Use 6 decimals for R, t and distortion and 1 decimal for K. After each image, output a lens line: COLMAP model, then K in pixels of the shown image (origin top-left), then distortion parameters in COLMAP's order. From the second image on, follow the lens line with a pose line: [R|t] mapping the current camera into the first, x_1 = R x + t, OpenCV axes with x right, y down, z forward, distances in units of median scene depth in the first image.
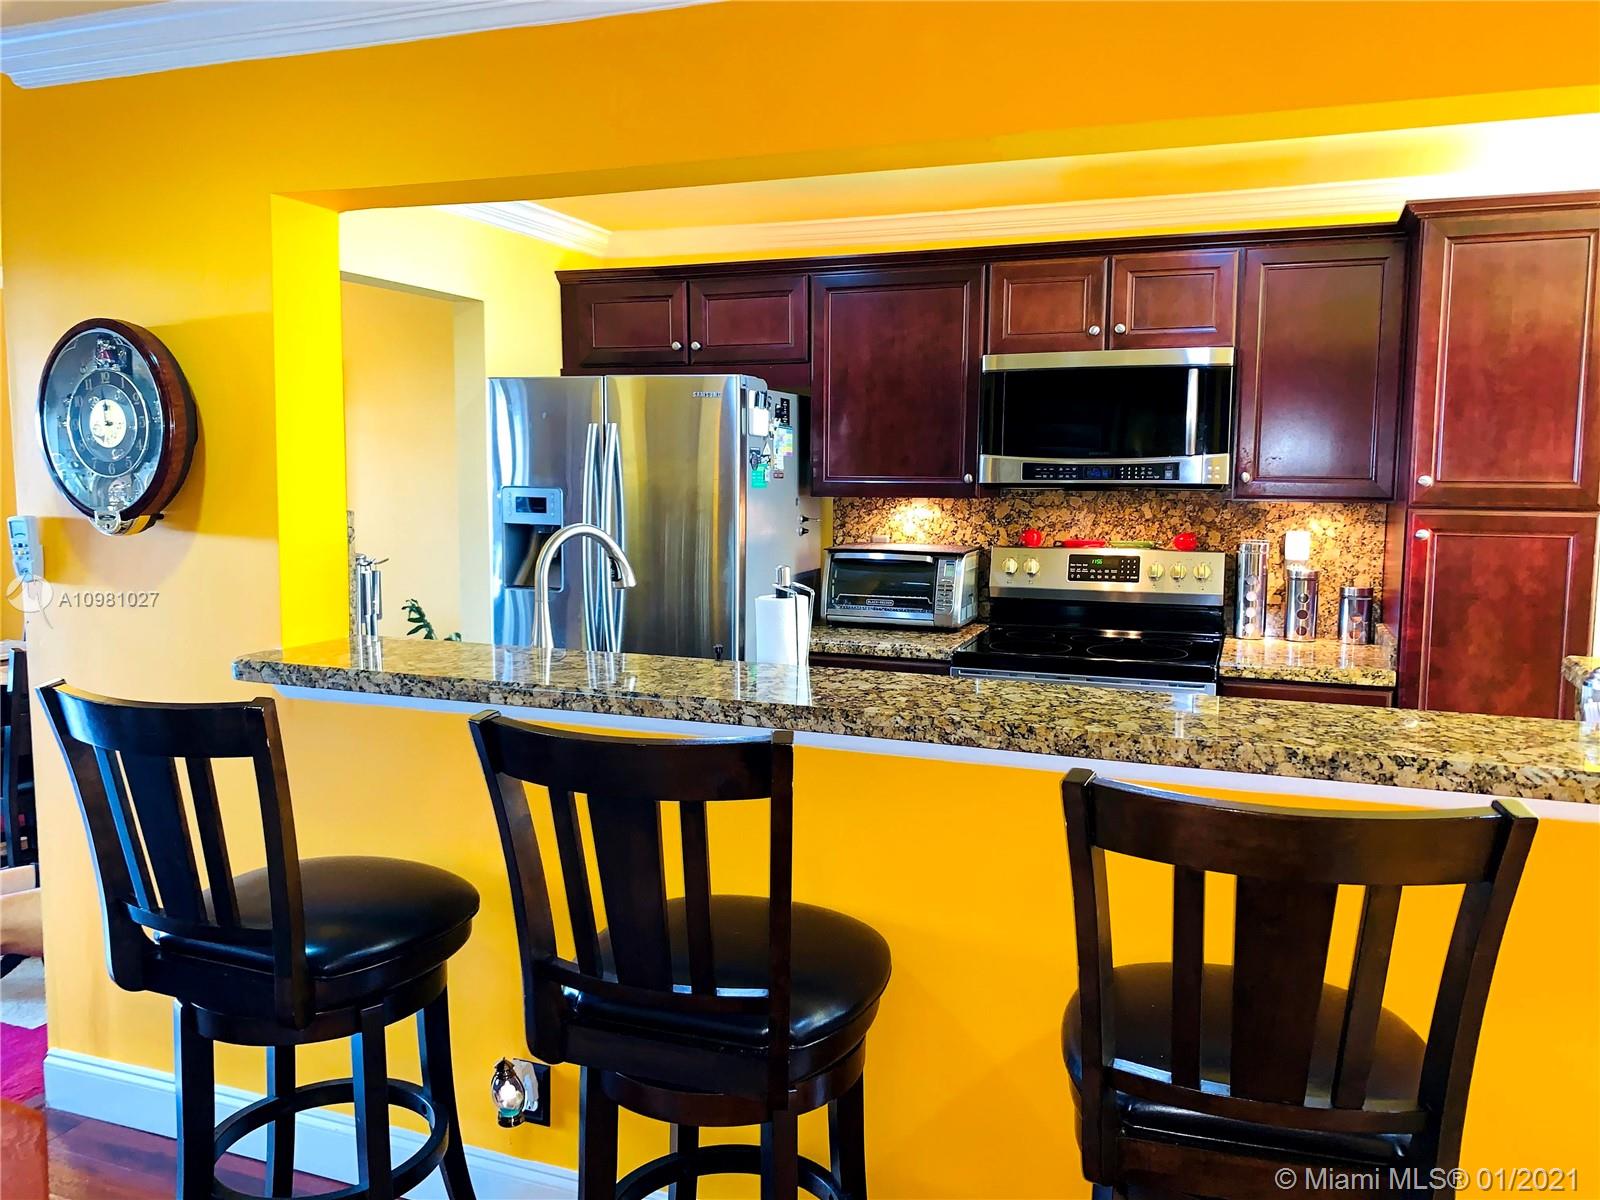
lens RADIAL K [[1227.3, 0, 802.8], [0, 1227.3, 610.1], [0, 0, 1]] dist [0.040343, -0.055502]
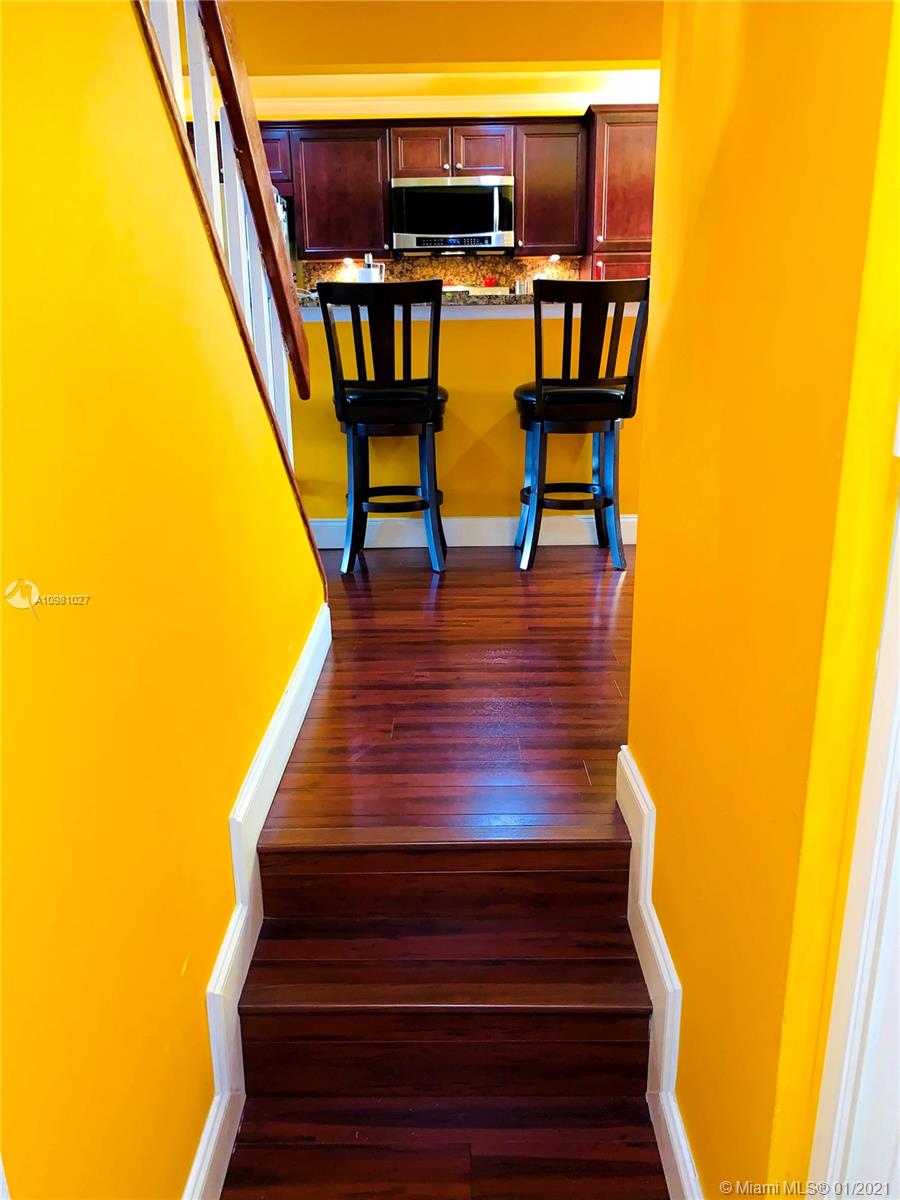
lens RADIAL K [[920.5, 0, 447.7], [0, 920.5, 594.9], [0, 0, 1]] dist [0.040343, -0.055502]
pose [[0.937913, -0.114194, 0.327534, -0.337307], [0.056924, 0.982126, 0.179412, 0.187822], [-0.342167, -0.149628, 0.927649, -0.500379]]
